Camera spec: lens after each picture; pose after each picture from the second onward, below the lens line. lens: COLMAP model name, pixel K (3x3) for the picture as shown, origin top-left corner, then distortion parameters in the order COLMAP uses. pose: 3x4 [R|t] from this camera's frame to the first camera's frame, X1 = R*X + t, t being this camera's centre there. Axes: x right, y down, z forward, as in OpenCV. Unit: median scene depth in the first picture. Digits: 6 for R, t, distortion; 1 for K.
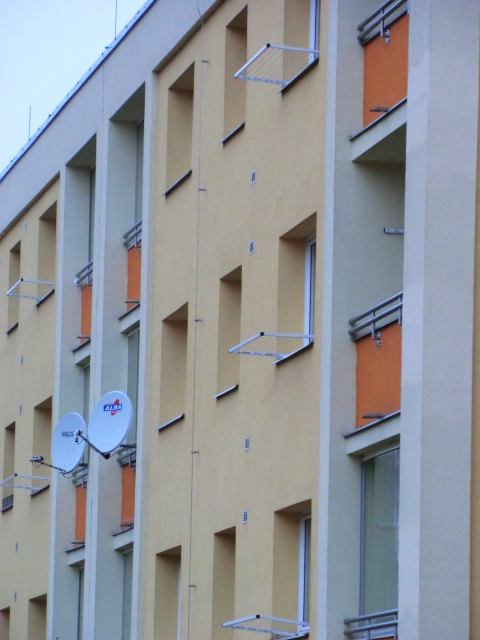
lens RADIAL K [[3893.3, 0, 240.0], [0, 3893.3, 320.0], [0, 0, 1]] dist [2.648989, -15.821435]
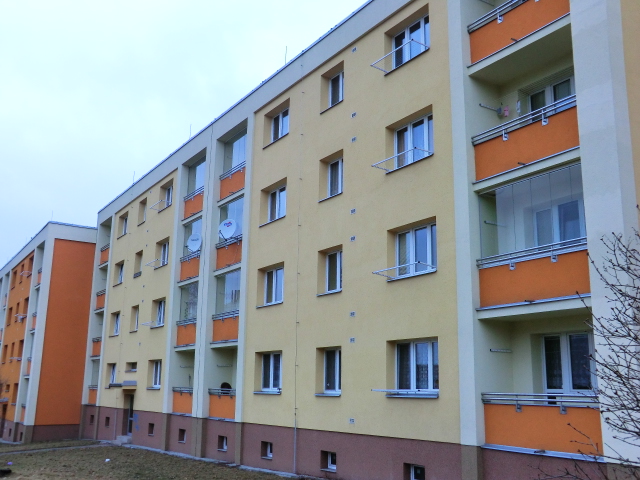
lens RADIAL K [[625.3, 0, 320.0], [0, 625.3, 240.0], [0, 0, 1]] dist [0.002206, 0.013769]
pose [[0.911772, 0.098182, 0.398789, -0.197696], [-0.053838, 0.991199, -0.120942, 0.111113], [-0.407153, 0.088802, 0.909033, 0.692966]]
